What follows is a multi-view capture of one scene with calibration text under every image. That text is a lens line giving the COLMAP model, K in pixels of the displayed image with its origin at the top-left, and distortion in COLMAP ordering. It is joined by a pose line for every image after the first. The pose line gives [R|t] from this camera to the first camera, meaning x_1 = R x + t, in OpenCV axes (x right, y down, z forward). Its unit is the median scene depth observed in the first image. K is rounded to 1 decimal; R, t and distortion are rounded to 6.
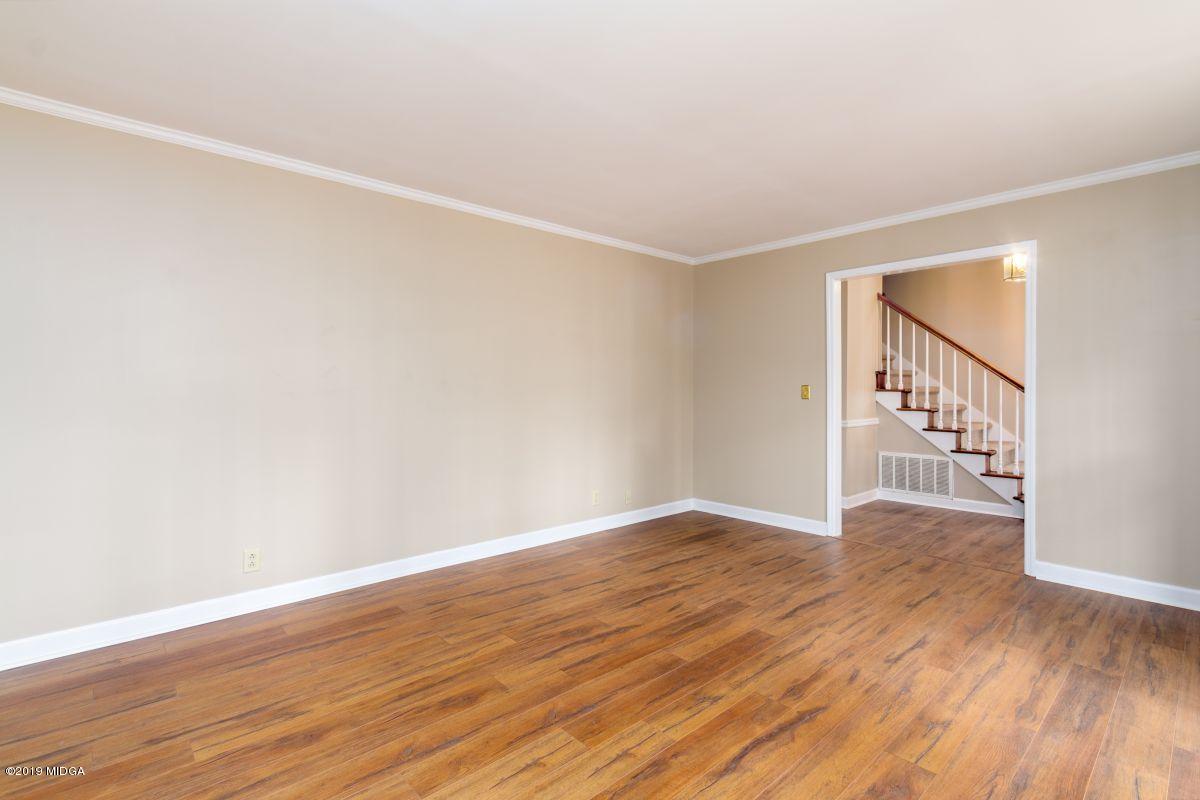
lens RADIAL K [[560.4, 0, 598.5], [0, 560.4, 393.3], [0, 0, 1]] dist [0.000203, -0.001259]
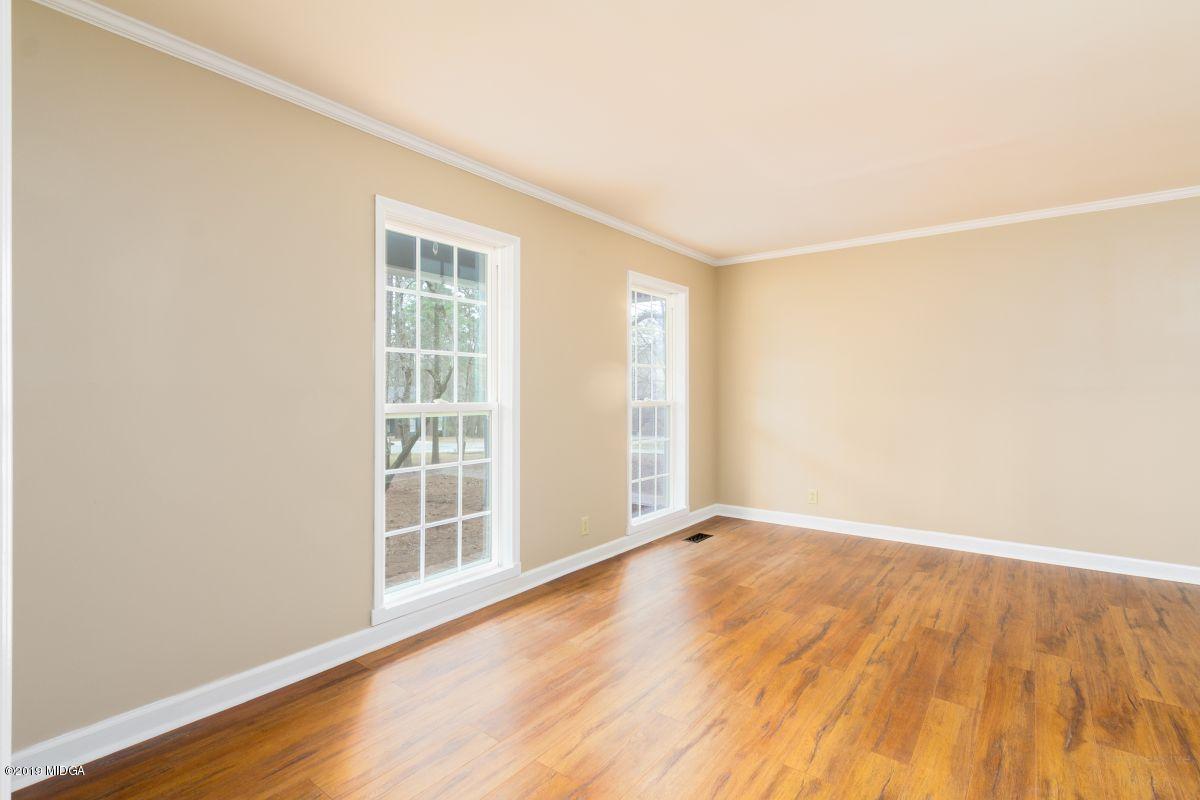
lens RADIAL K [[560.4, 0, 611.7], [0, 560.4, 393.4], [0, 0, 1]] dist [0.000203, -0.001259]
pose [[-0.979852, 0.001509, -0.199721, 0.923725], [-0.002780, 0.999771, 0.021196, -0.024007], [0.199707, 0.021324, -0.979623, 1.937040]]
